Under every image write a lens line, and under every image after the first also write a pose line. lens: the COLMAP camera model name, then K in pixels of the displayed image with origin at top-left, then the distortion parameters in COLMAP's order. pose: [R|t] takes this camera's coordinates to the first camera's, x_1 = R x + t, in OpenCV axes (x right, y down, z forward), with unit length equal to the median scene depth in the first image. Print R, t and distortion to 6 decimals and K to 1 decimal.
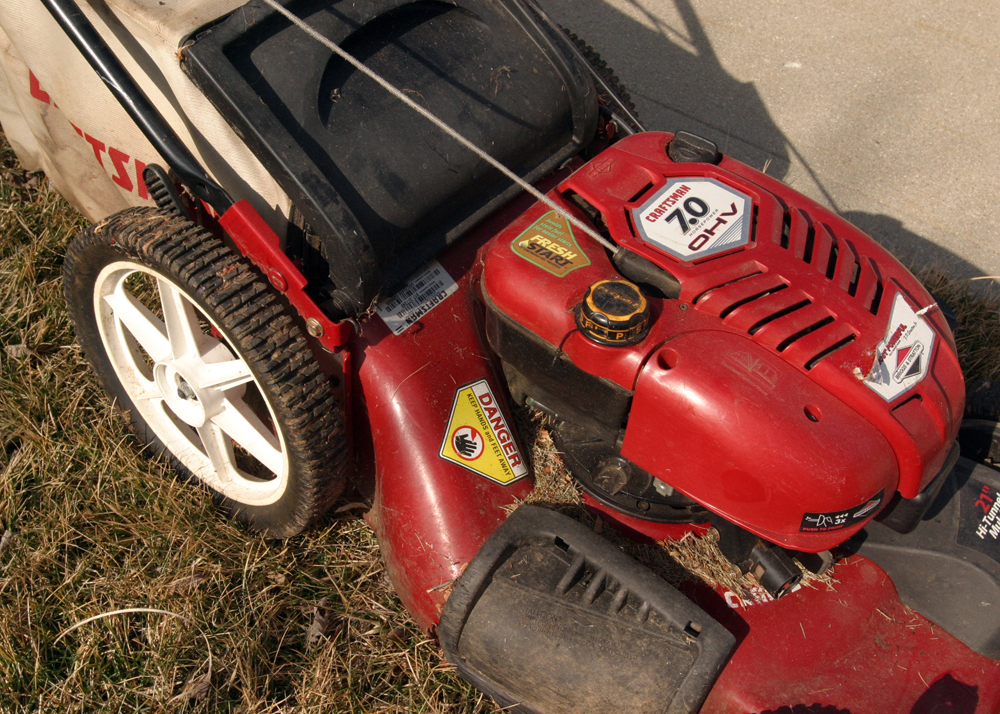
lens RADIAL K [[1079.3, 0, 500.9], [0, 1079.3, 354.6], [0, 0, 1]] dist [-0.008834, 0.000000]
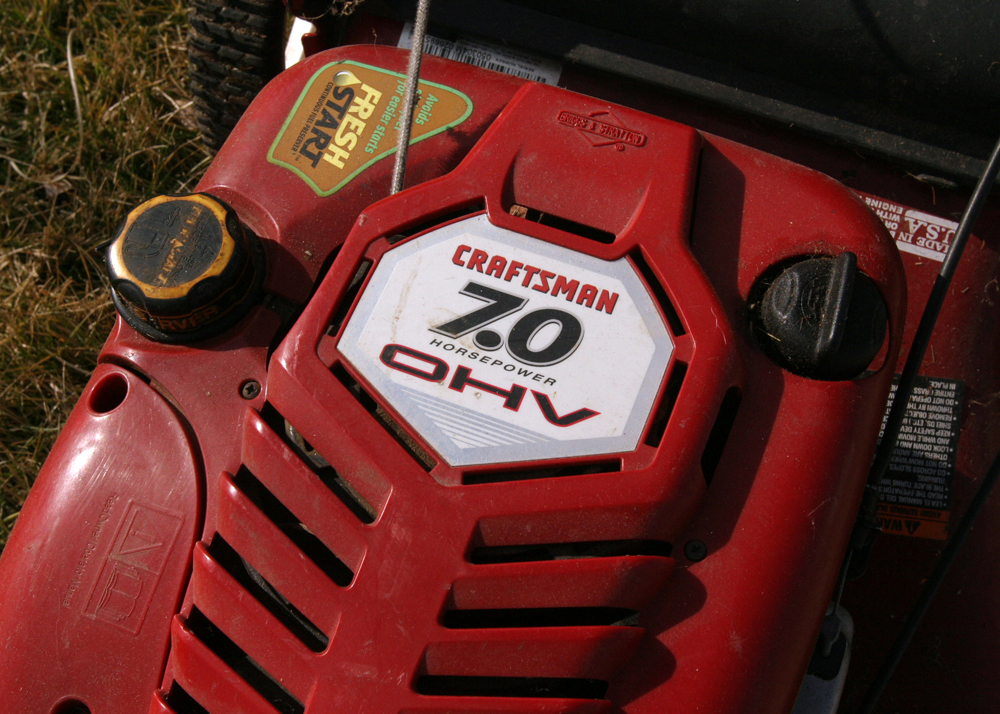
lens RADIAL K [[1290.7, 0, 499.3], [0, 1290.7, 356.4], [0, 0, 1]] dist [-0.014911, 0.000000]
pose [[0.267966, 0.817942, -0.509082, 0.437617], [-0.651422, 0.543136, 0.529767, -0.385976], [0.709820, 0.189668, 0.678367, 0.666011]]
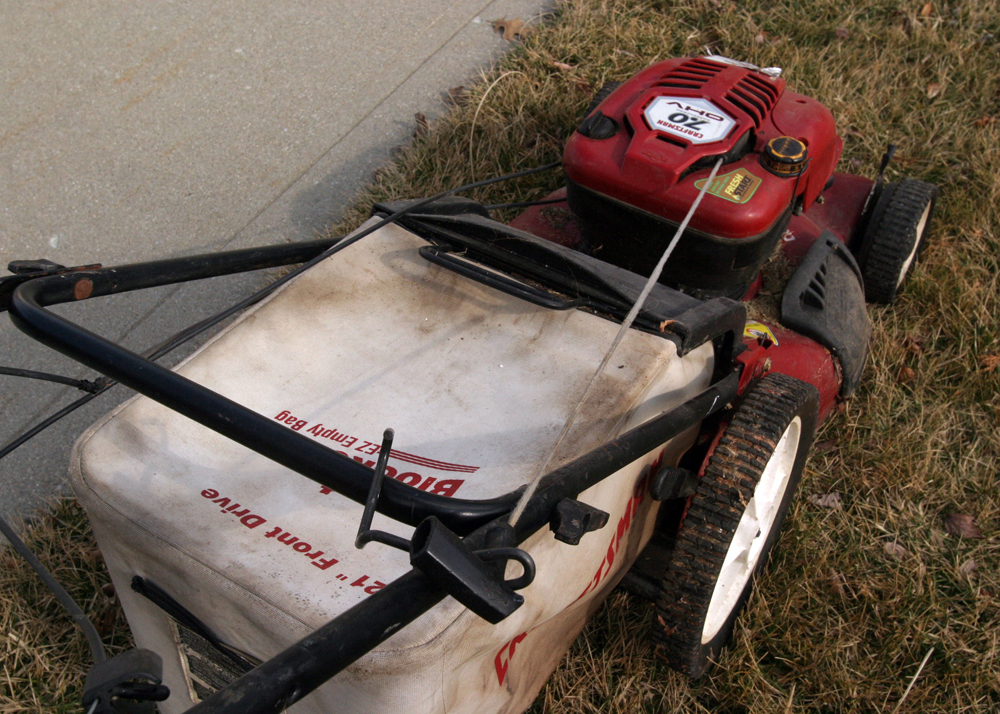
lens RADIAL K [[1117.0, 0, 499.9], [0, 1117.0, 358.7], [0, 0, 1]] dist [-0.016259, 0.000000]
pose [[-0.108539, -0.774358, 0.623369, -1.034255], [0.726906, 0.365926, 0.581125, -1.112825], [-0.678105, 0.516206, 0.523168, 0.536023]]
